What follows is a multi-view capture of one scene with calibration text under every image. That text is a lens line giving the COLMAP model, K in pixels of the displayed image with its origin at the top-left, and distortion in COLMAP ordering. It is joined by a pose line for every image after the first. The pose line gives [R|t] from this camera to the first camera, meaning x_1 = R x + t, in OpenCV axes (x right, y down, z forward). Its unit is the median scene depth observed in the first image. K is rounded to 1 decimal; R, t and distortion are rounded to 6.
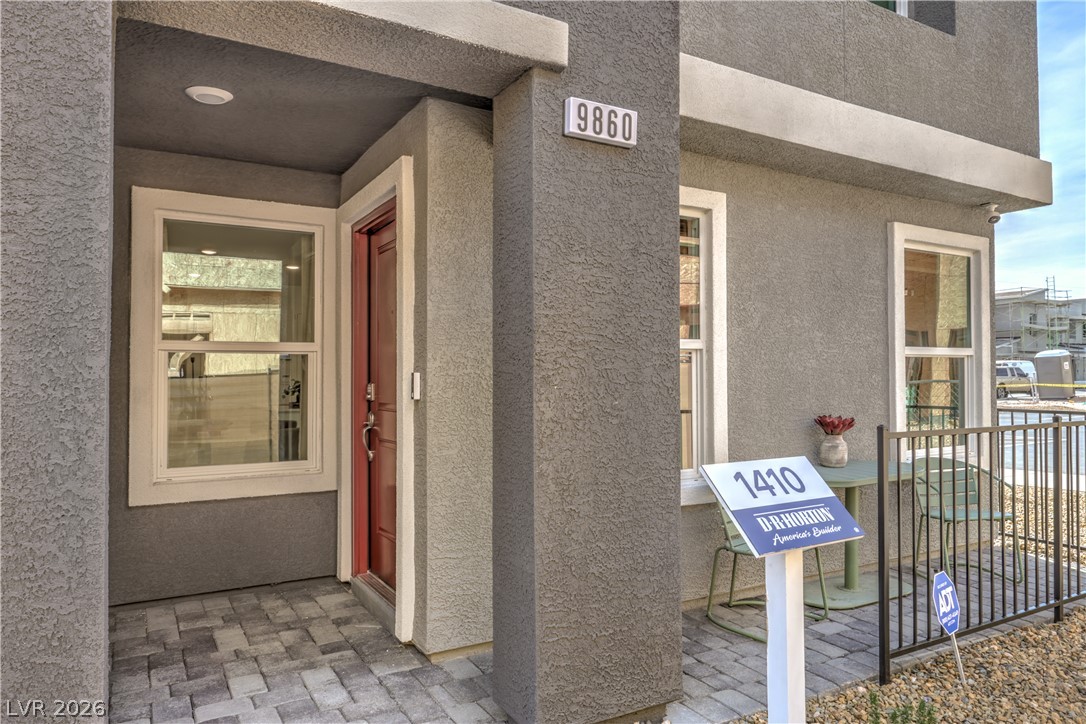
lens RADIAL K [[734.4, 0, 545.7], [0, 734.4, 362.5], [0, 0, 1]] dist [0.001882, 0.000869]
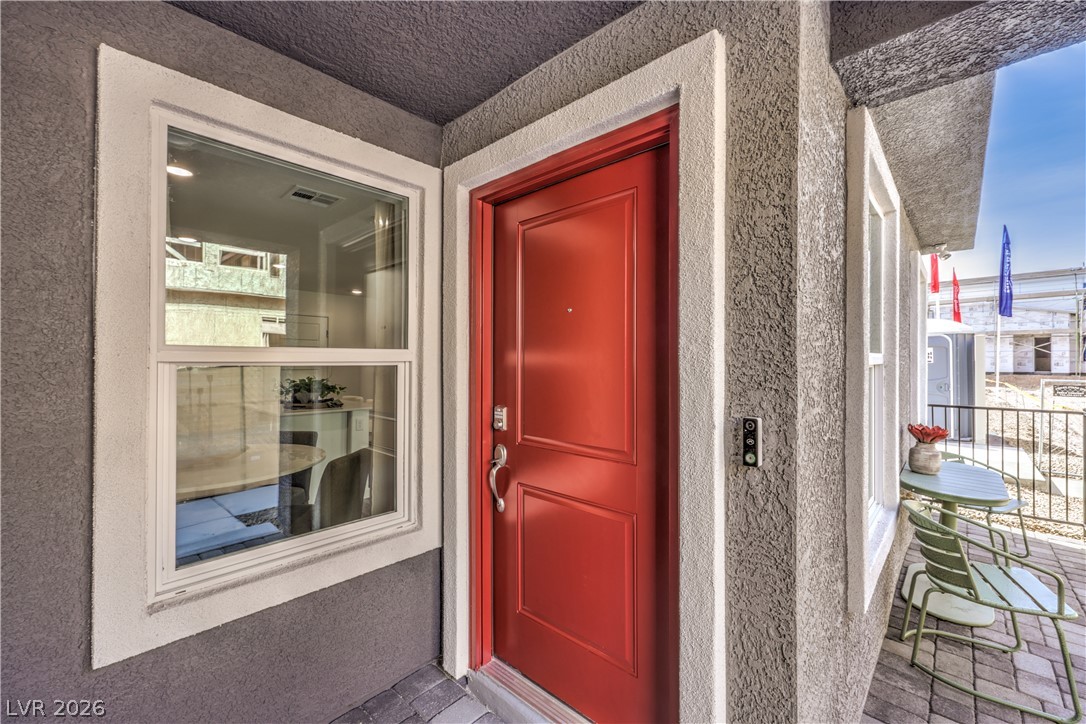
lens RADIAL K [[448.2, 0, 545.4], [0, 448.2, 358.8], [0, 0, 1]] dist [-0.000159, 0.000363]
pose [[0.954124, 0.005757, 0.299356, -0.251676], [-0.009484, 0.999895, 0.010999, -0.018912], [-0.299261, -0.013333, 0.954078, 0.425154]]
